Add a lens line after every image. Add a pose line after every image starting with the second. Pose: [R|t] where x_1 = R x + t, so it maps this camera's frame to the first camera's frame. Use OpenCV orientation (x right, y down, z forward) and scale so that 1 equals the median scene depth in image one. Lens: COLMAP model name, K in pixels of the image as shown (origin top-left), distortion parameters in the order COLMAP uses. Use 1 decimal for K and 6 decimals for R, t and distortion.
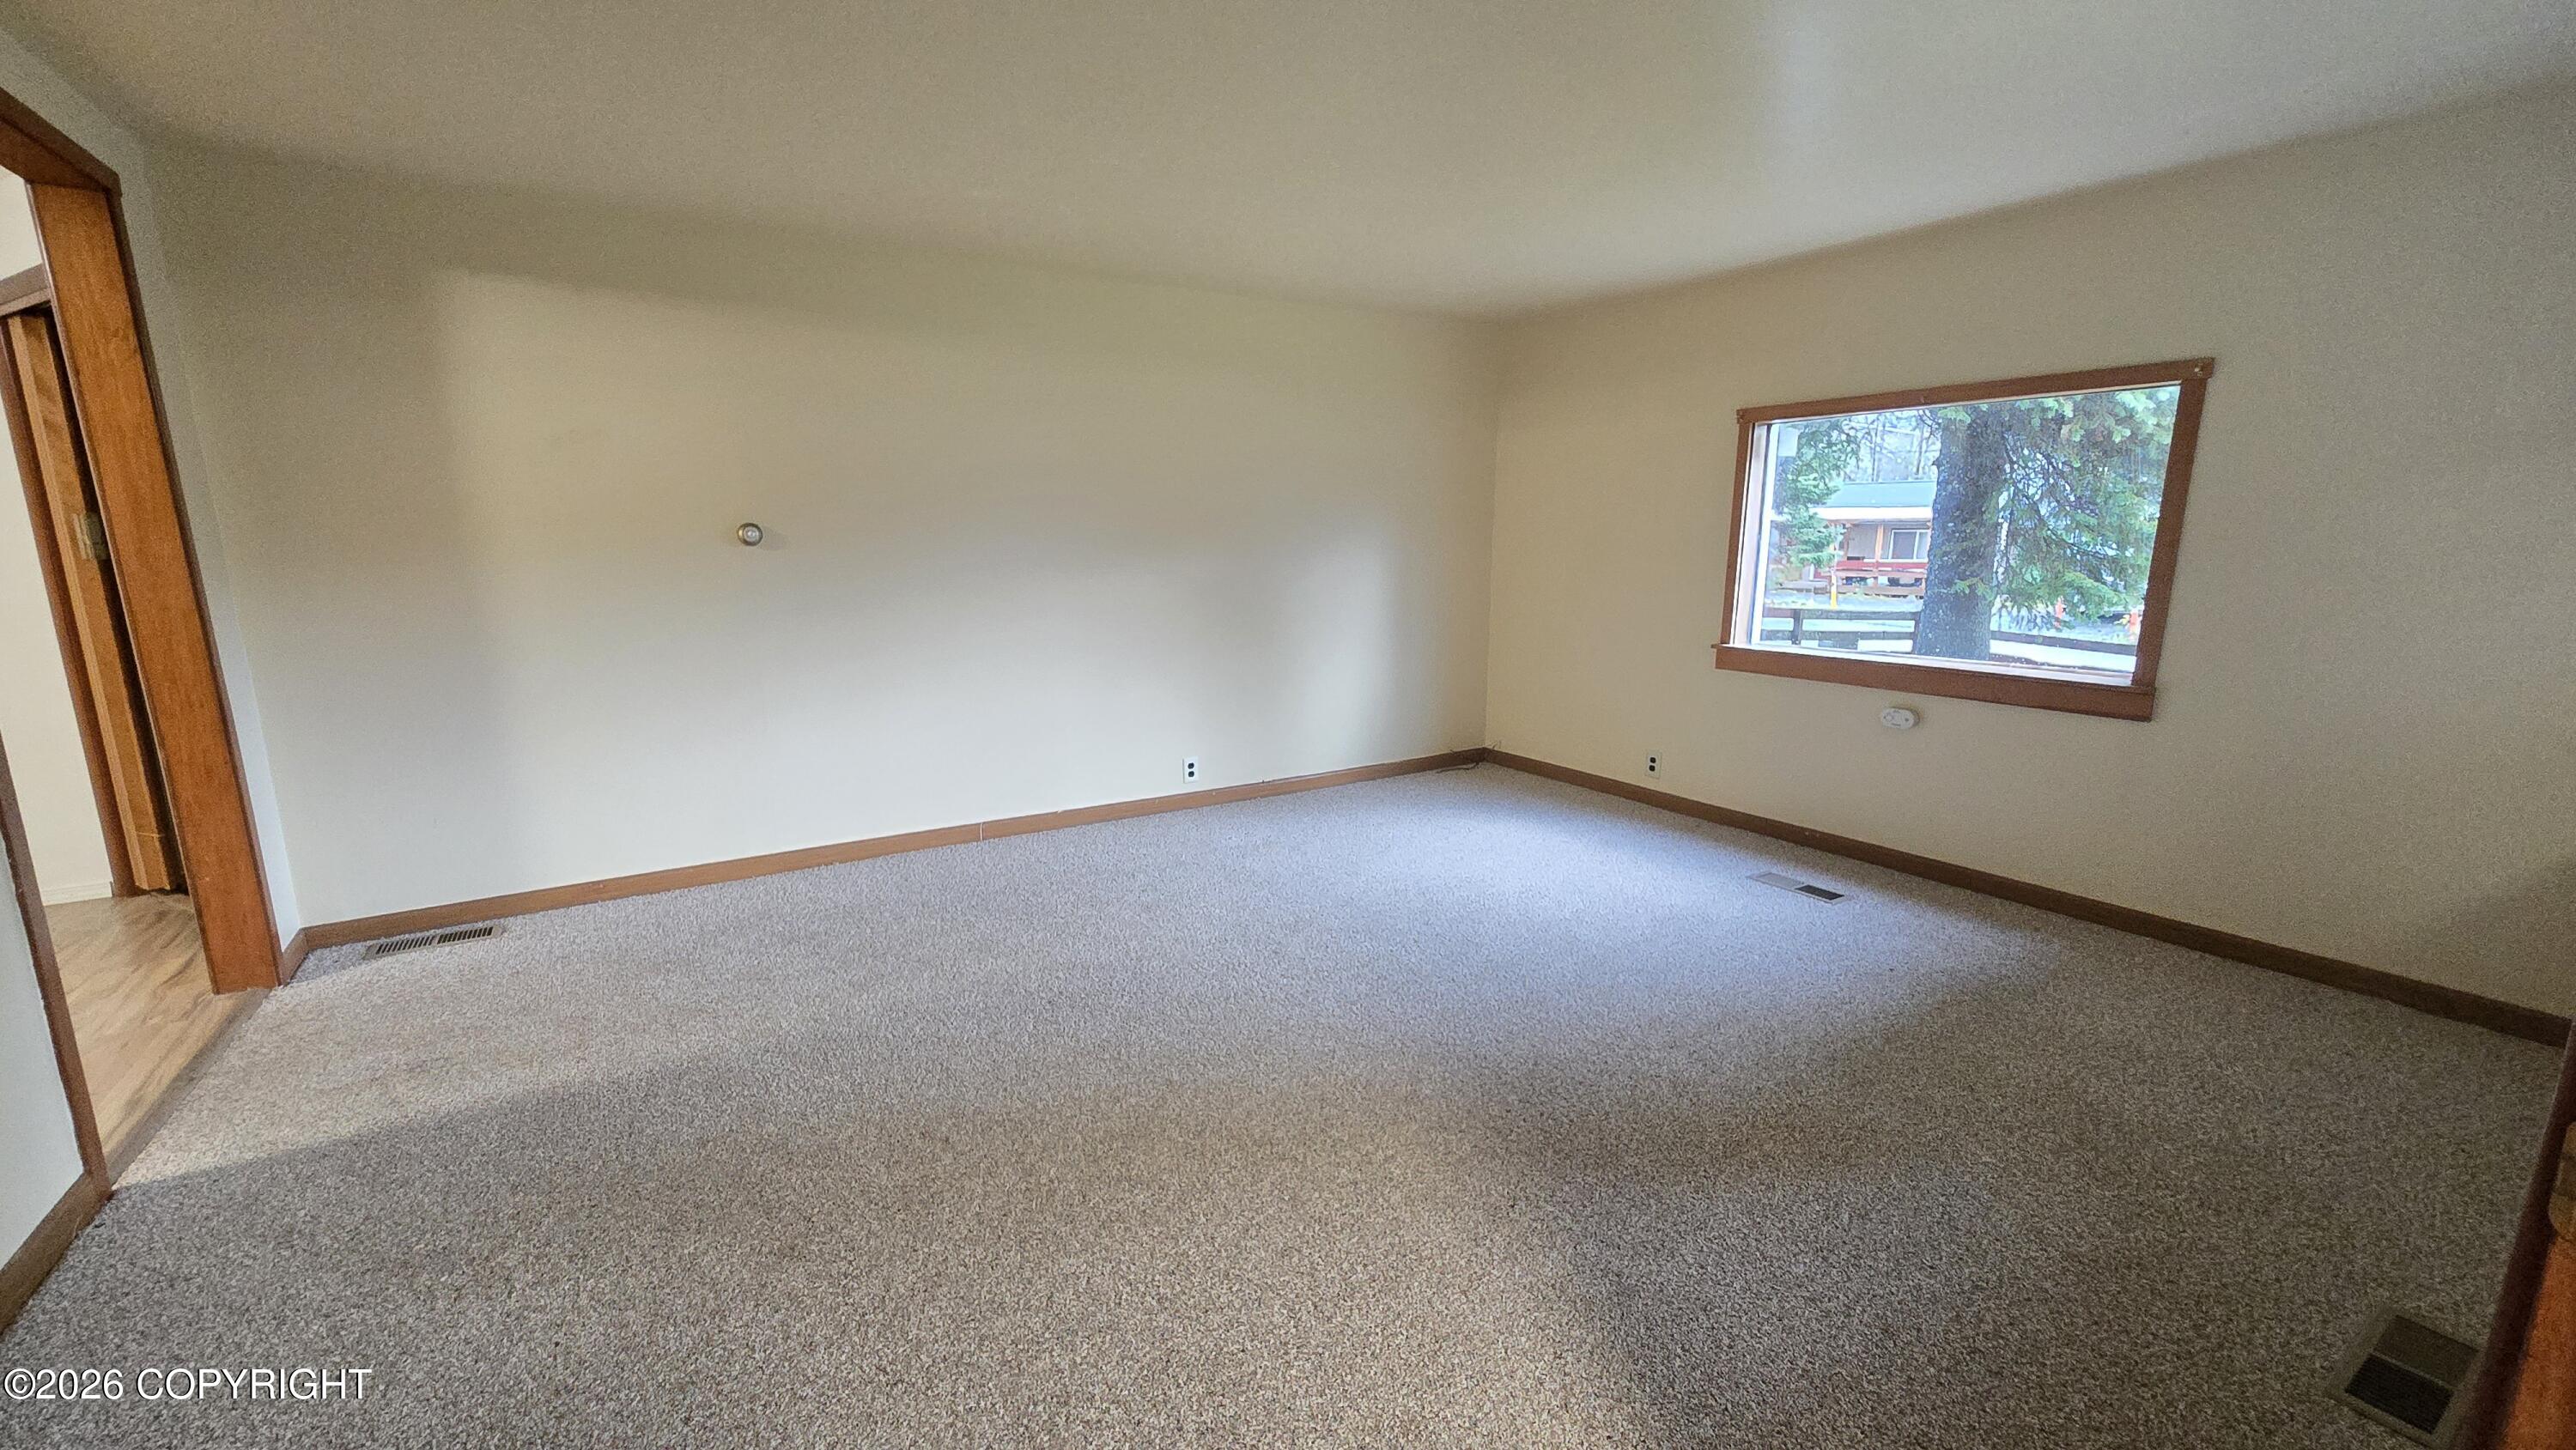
lens RADIAL K [[1071.3, 0, 1276.0], [0, 1071.3, 735.0], [0, 0, 1]] dist [0.001803, 0.000062]
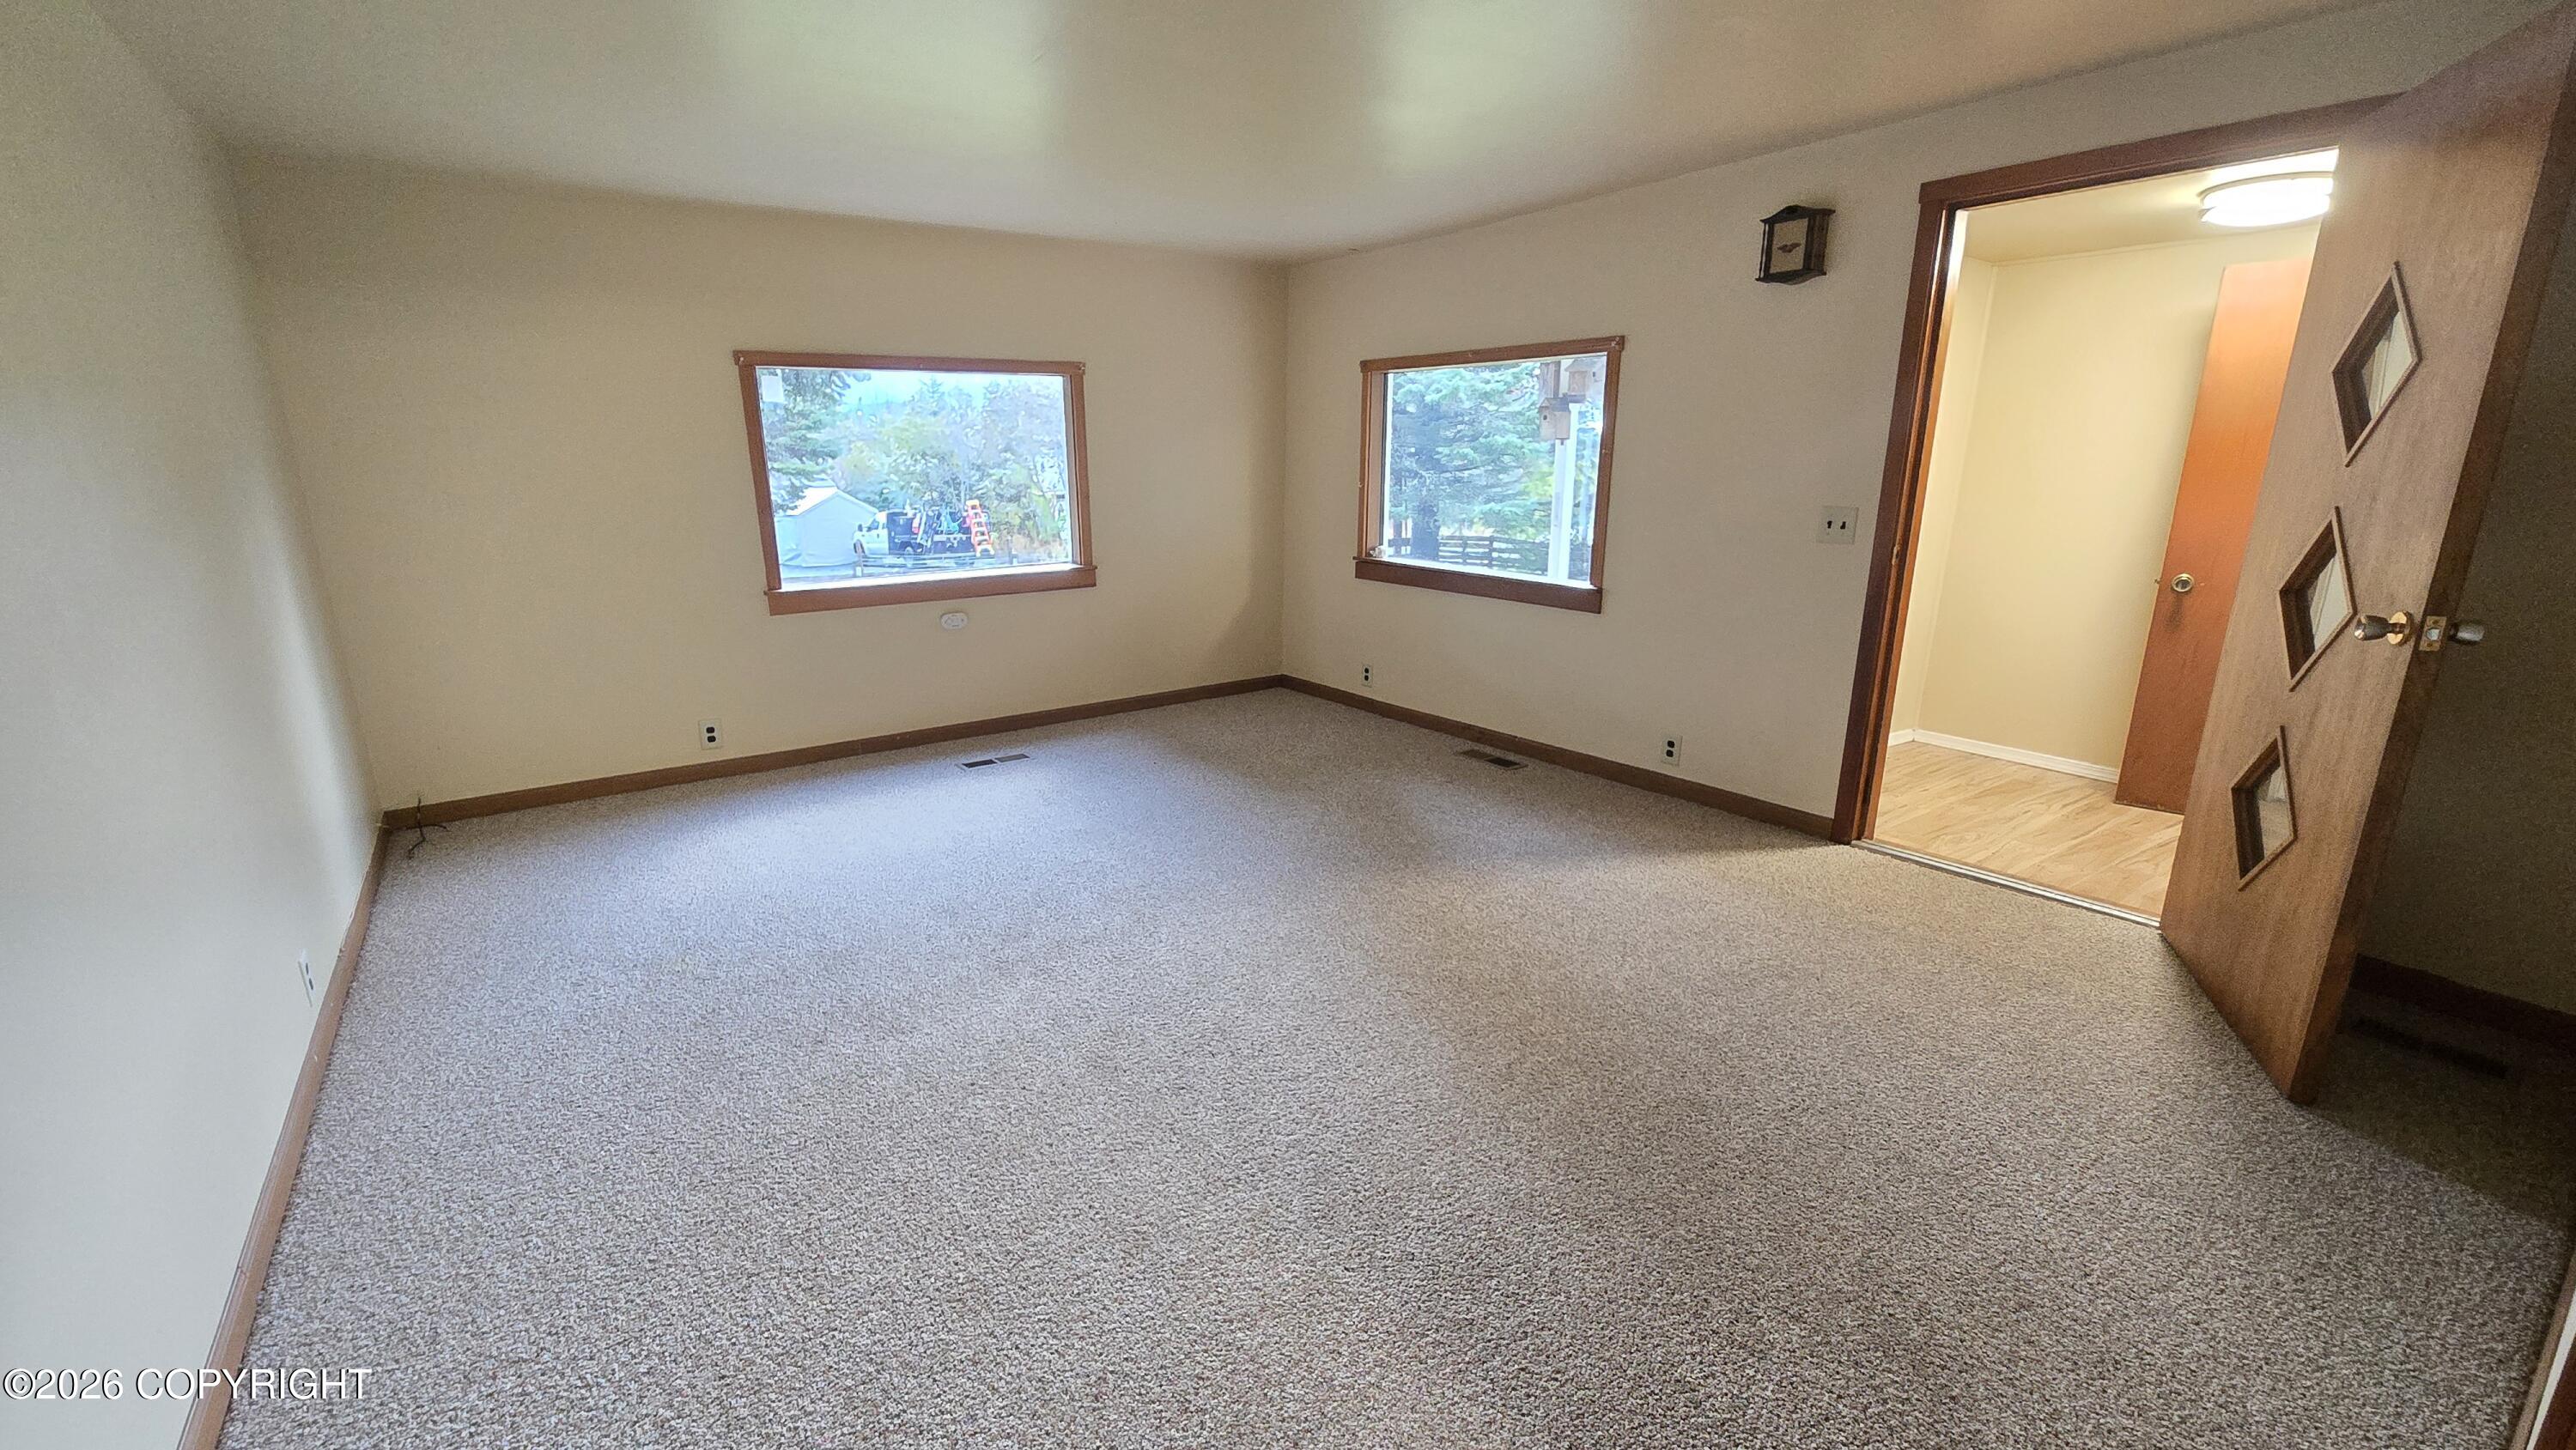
lens RADIAL K [[1071.3, 0, 1276.0], [0, 1071.3, 735.0], [0, 0, 1]] dist [0.001803, 0.000062]
pose [[-0.059187, -0.255211, 0.965072, -0.643124], [0.204339, 0.943198, 0.261959, -0.130040], [-0.977109, 0.212707, -0.003676, 0.602755]]
